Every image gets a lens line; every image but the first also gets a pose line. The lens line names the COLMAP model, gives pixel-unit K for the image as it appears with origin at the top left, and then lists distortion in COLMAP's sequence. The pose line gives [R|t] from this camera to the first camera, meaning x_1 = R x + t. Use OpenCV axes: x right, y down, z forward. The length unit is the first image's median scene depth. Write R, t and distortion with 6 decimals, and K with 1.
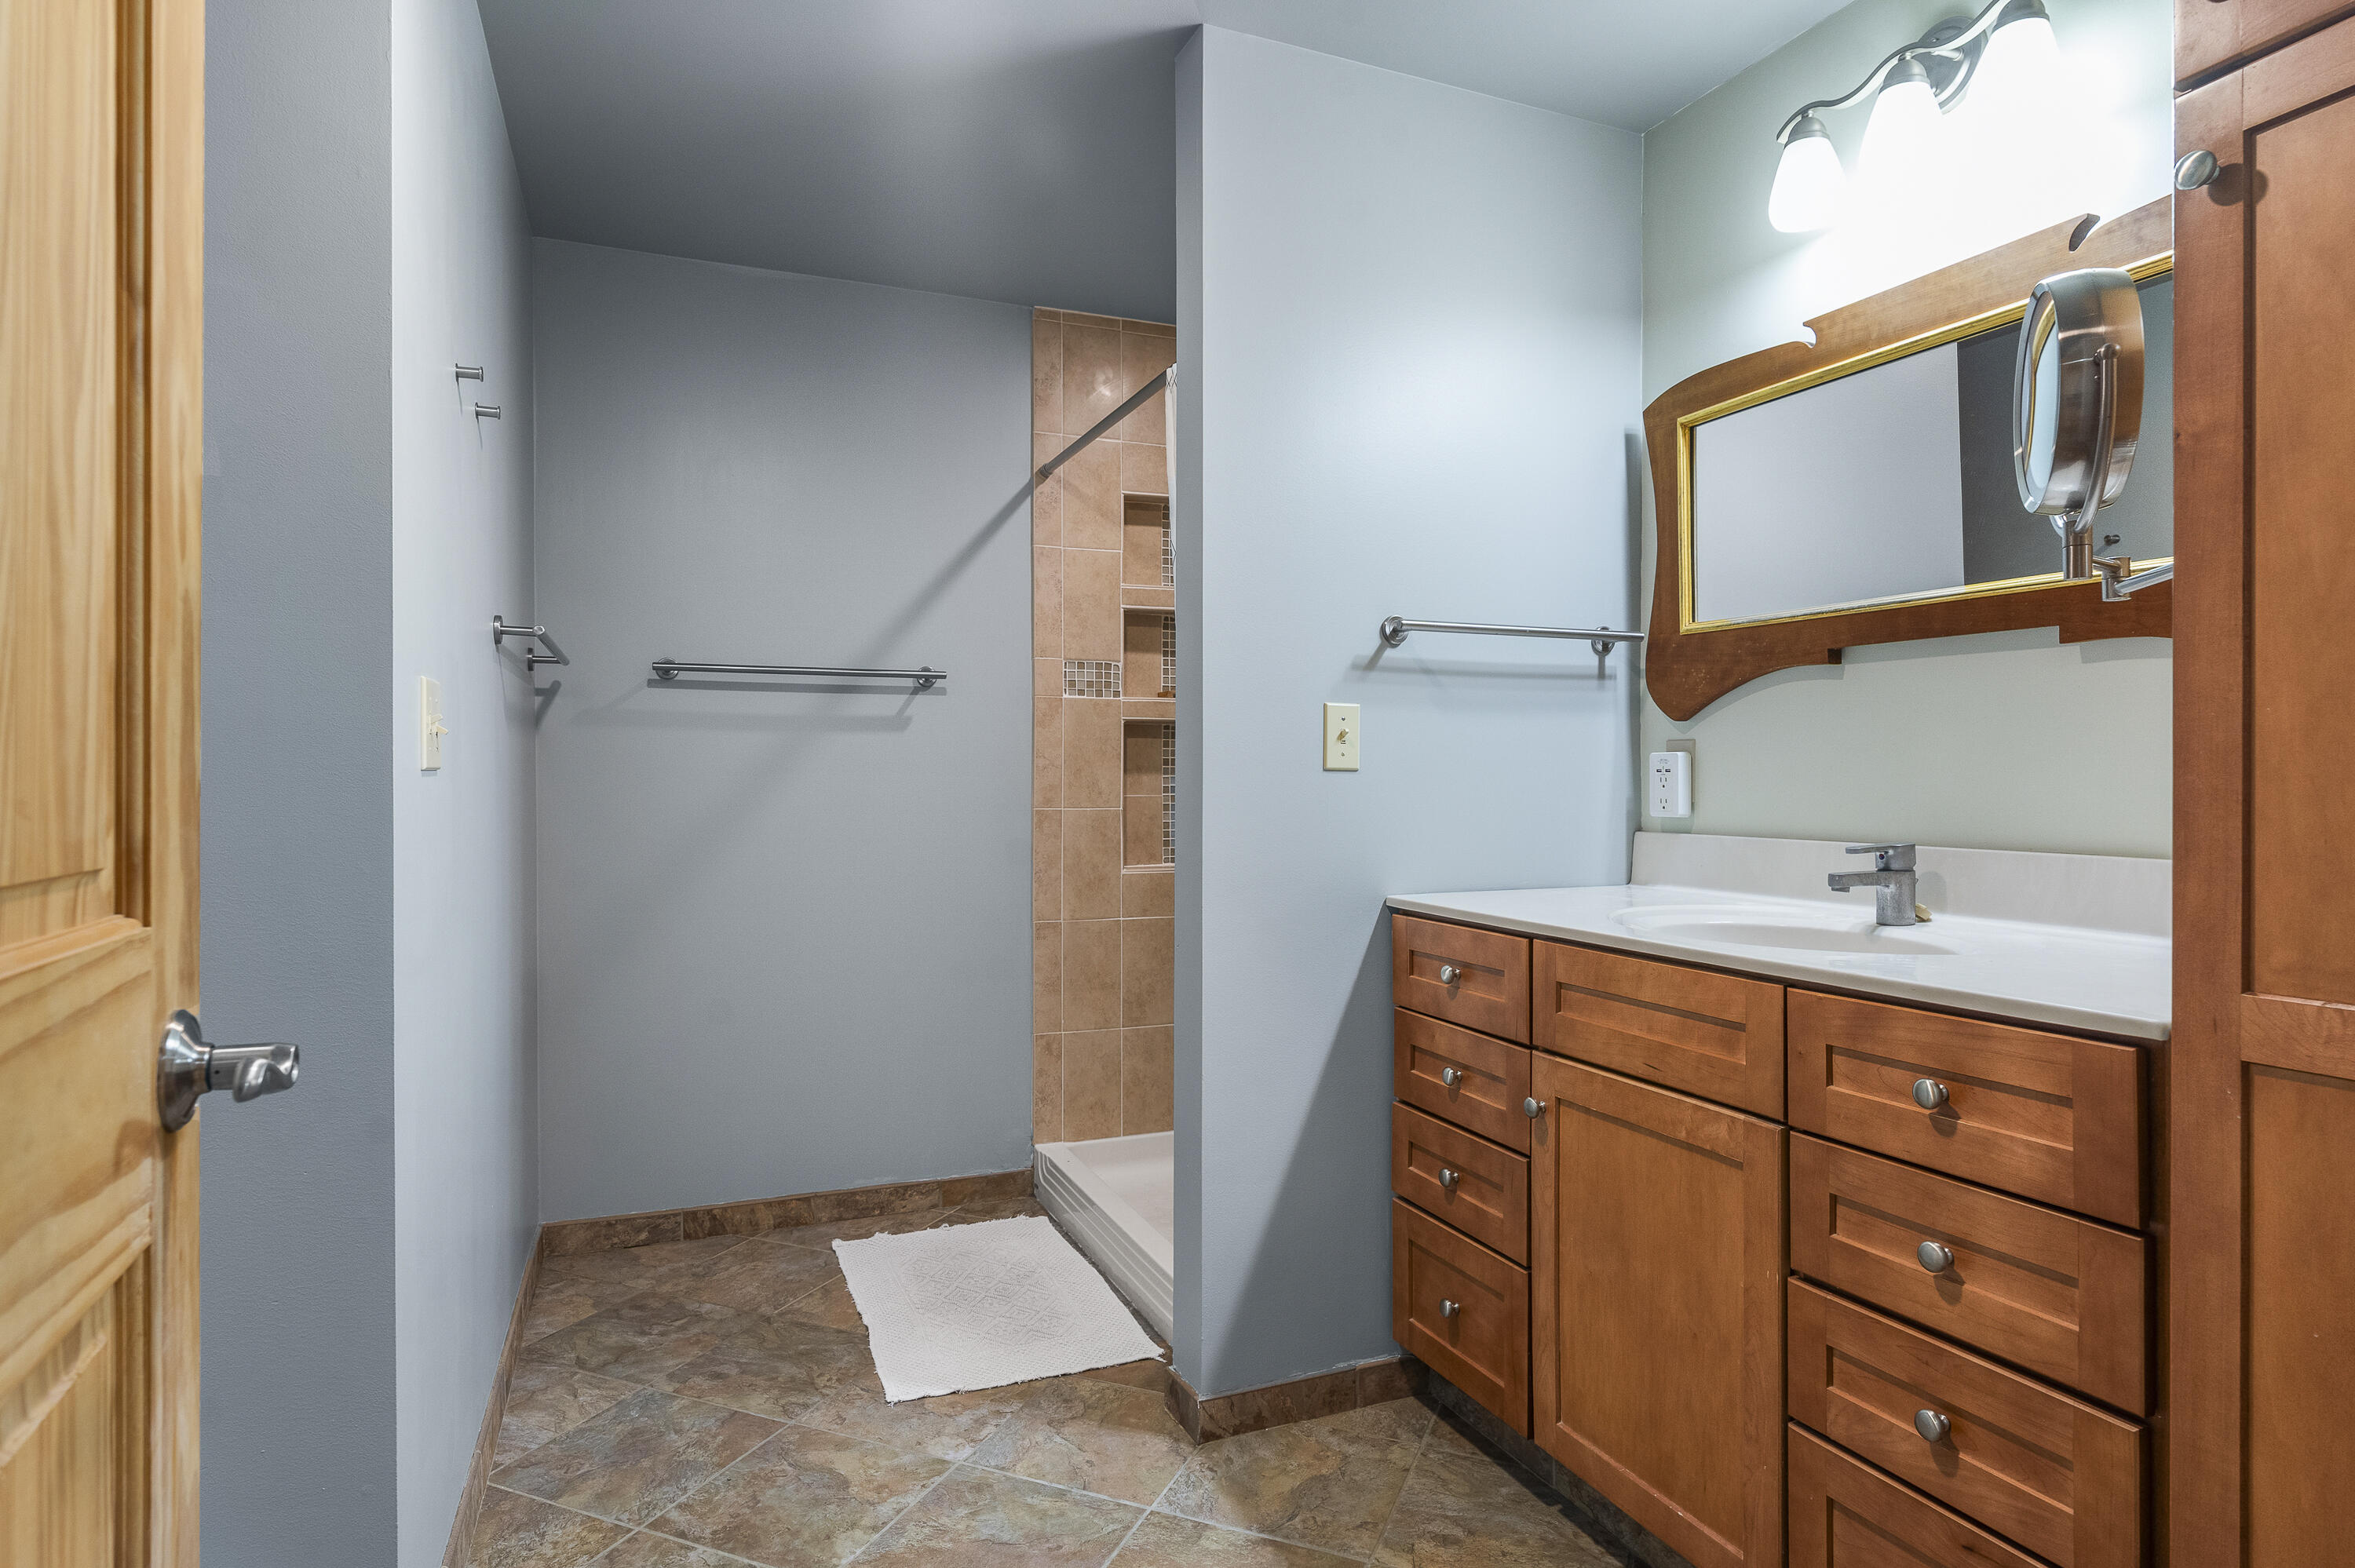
lens RADIAL K [[1250.6, 0, 1177.5], [0, 1250.6, 784.0], [0, 0, 1]] dist [-0.025847, 0.000076]
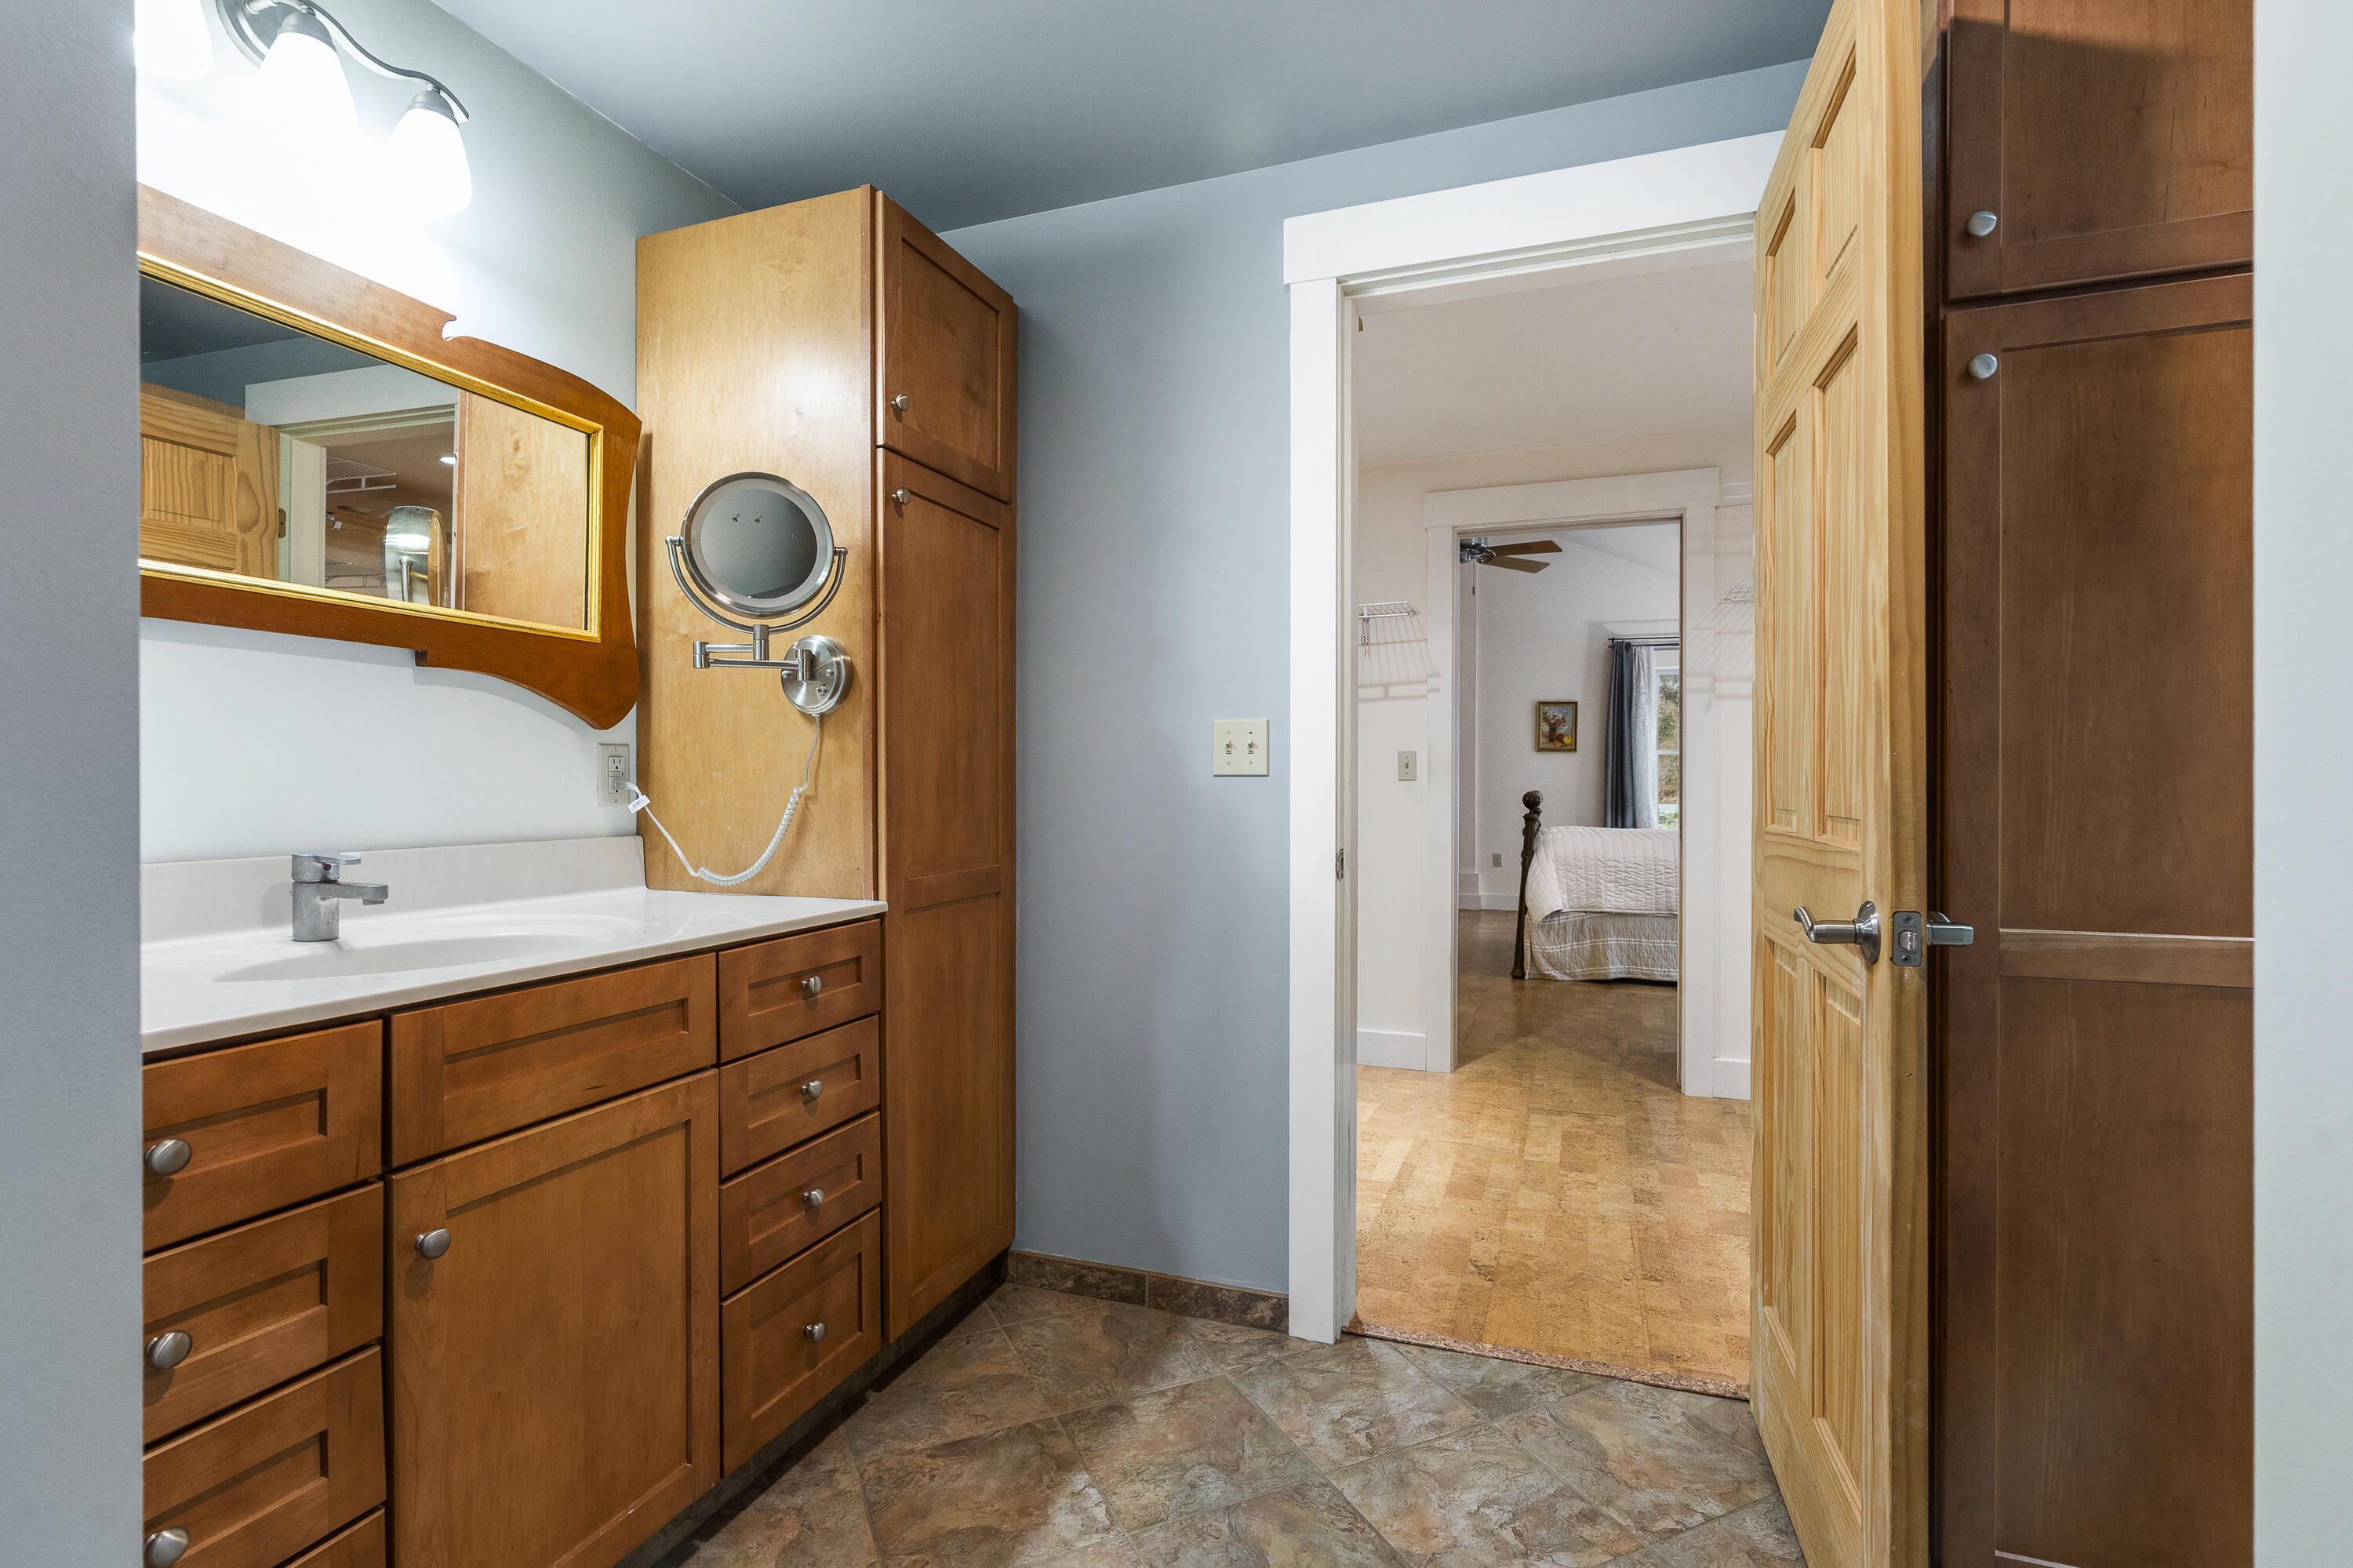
lens RADIAL K [[1099.6, 0, 1176.5], [0, 1099.6, 784.0], [0, 0, 1]] dist [-0.004888, -0.000048]
pose [[-0.733536, -0.001233, 0.679650, -0.294567], [0.004969, 0.999962, 0.007176, -0.004328], [-0.679633, 0.008641, -0.733502, 0.754513]]
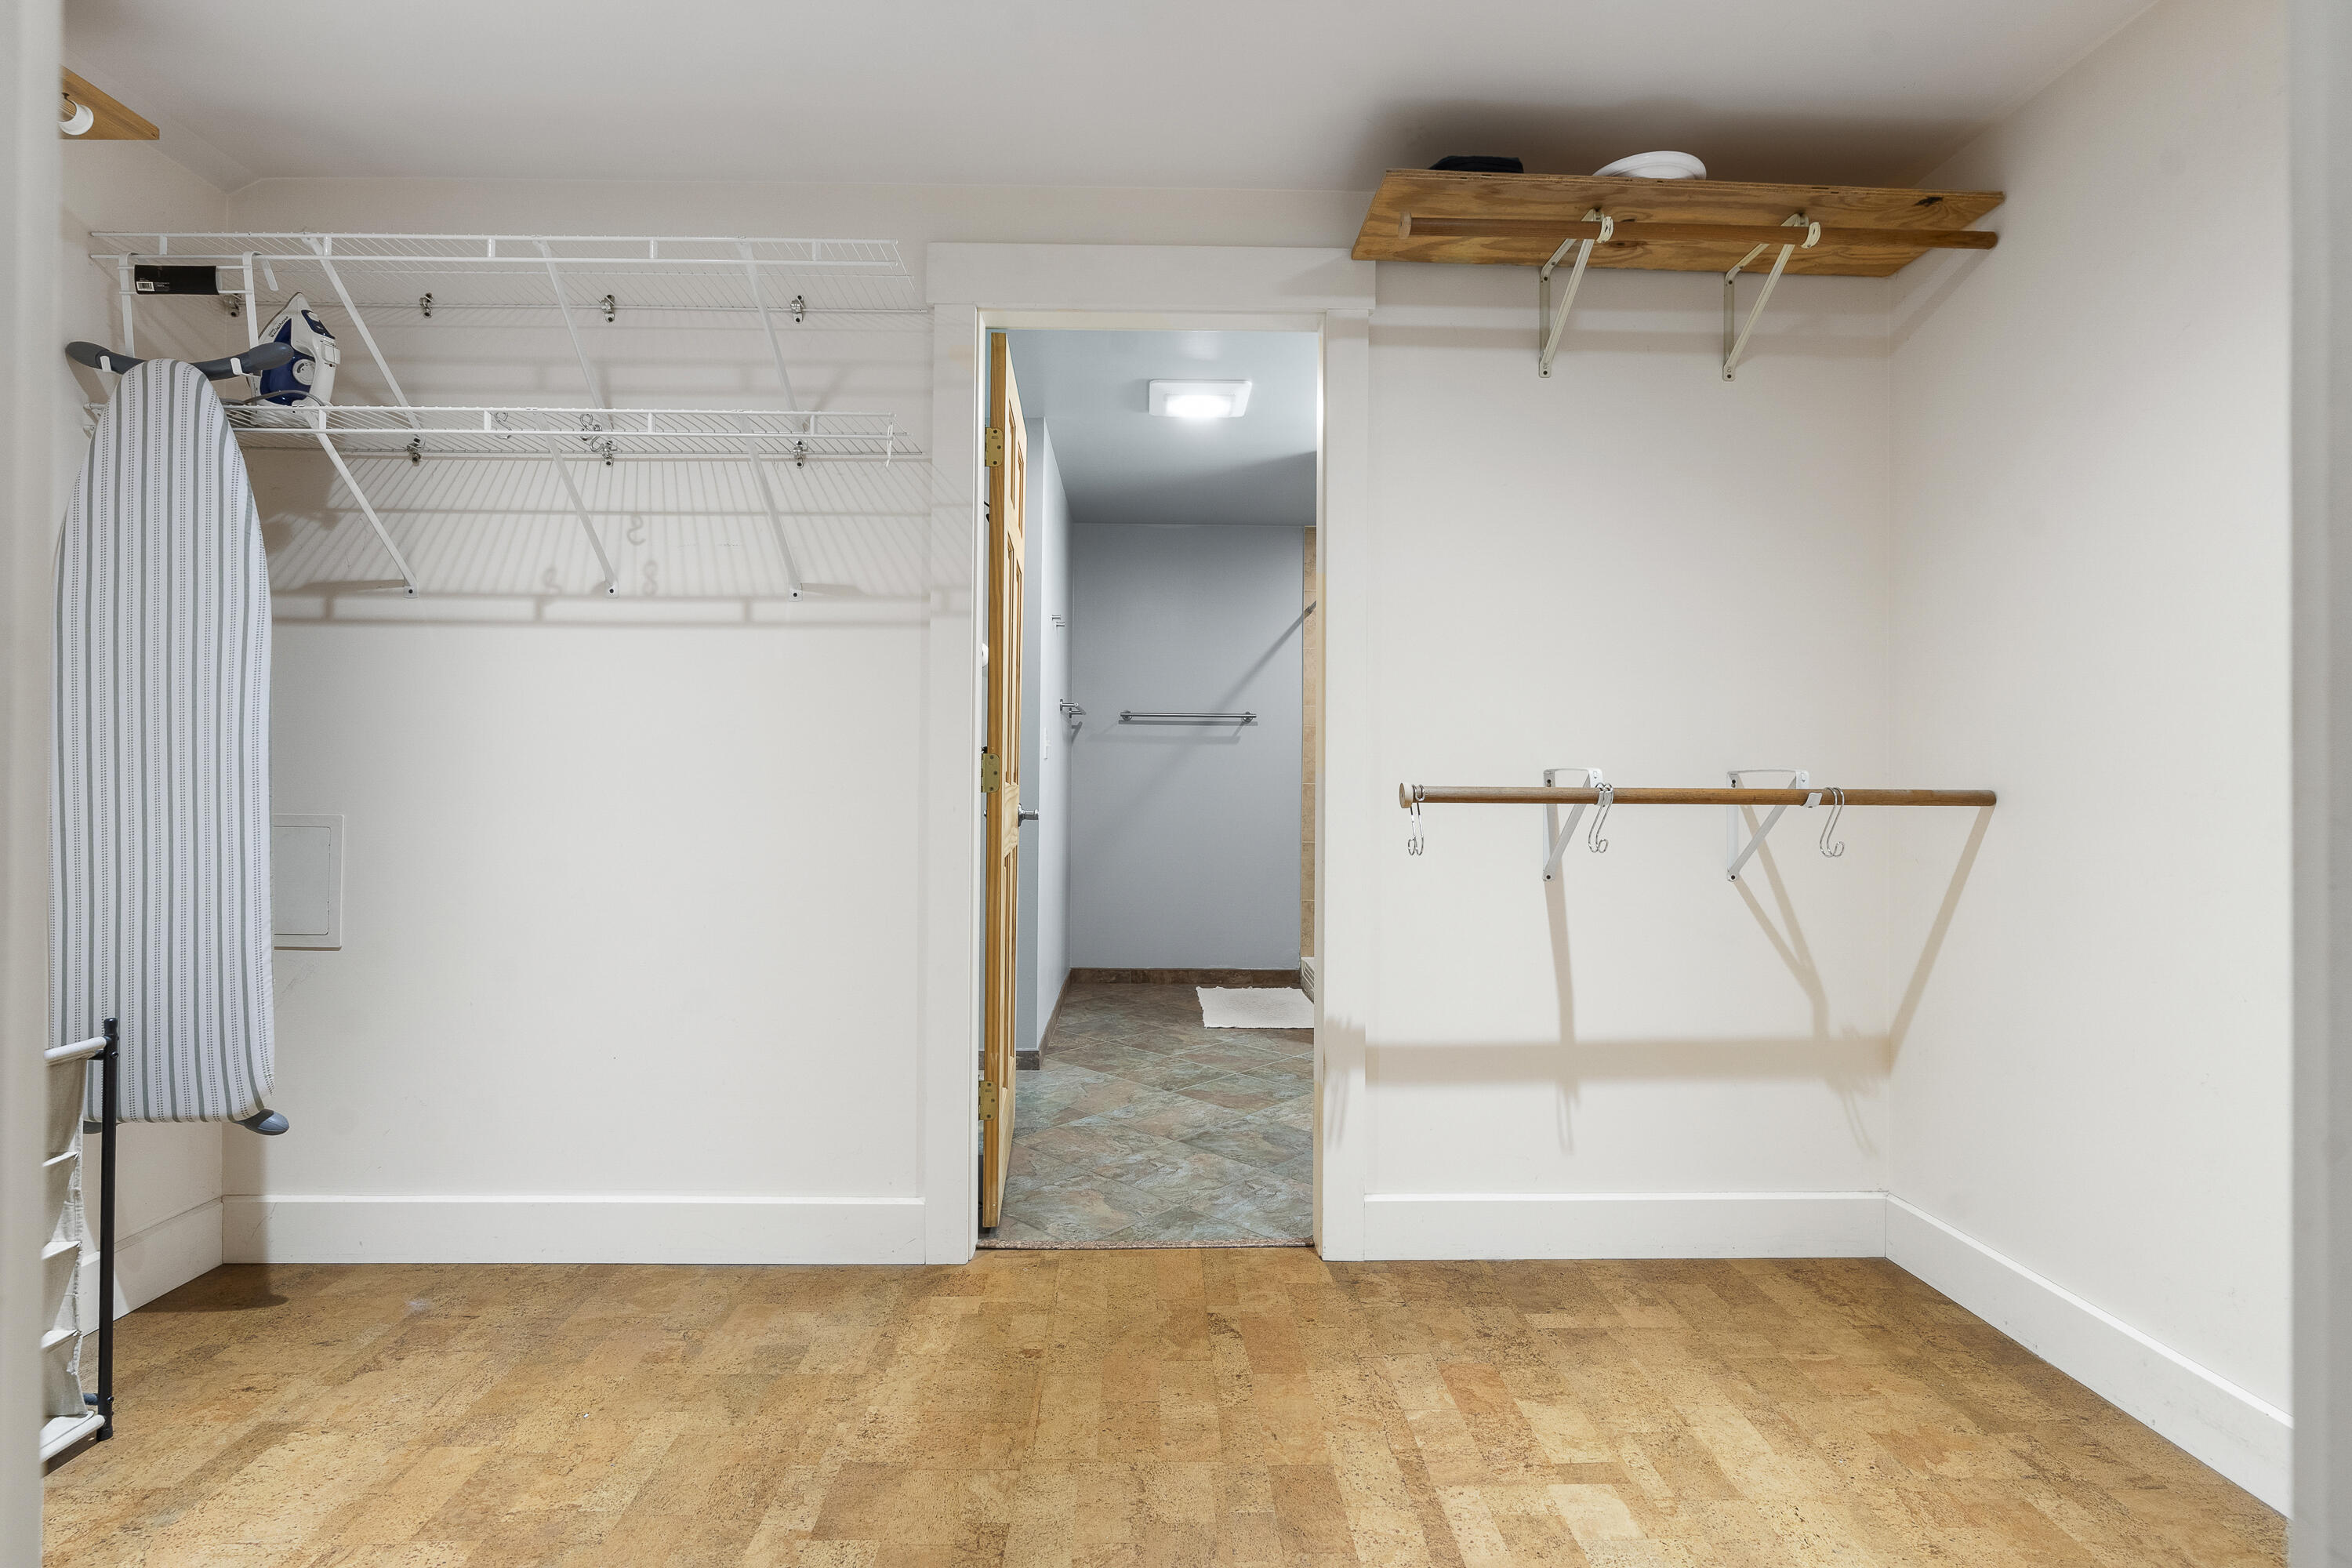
lens RADIAL K [[1099.1, 0, 1176.0], [0, 1099.1, 784.0], [0, 0, 1]] dist [-0.004888, -0.000048]
pose [[0.934653, 0.011550, -0.355375, 0.359068], [-0.011939, 0.999928, 0.001098, 0.024374], [0.355362, 0.003217, 0.934723, -0.775931]]
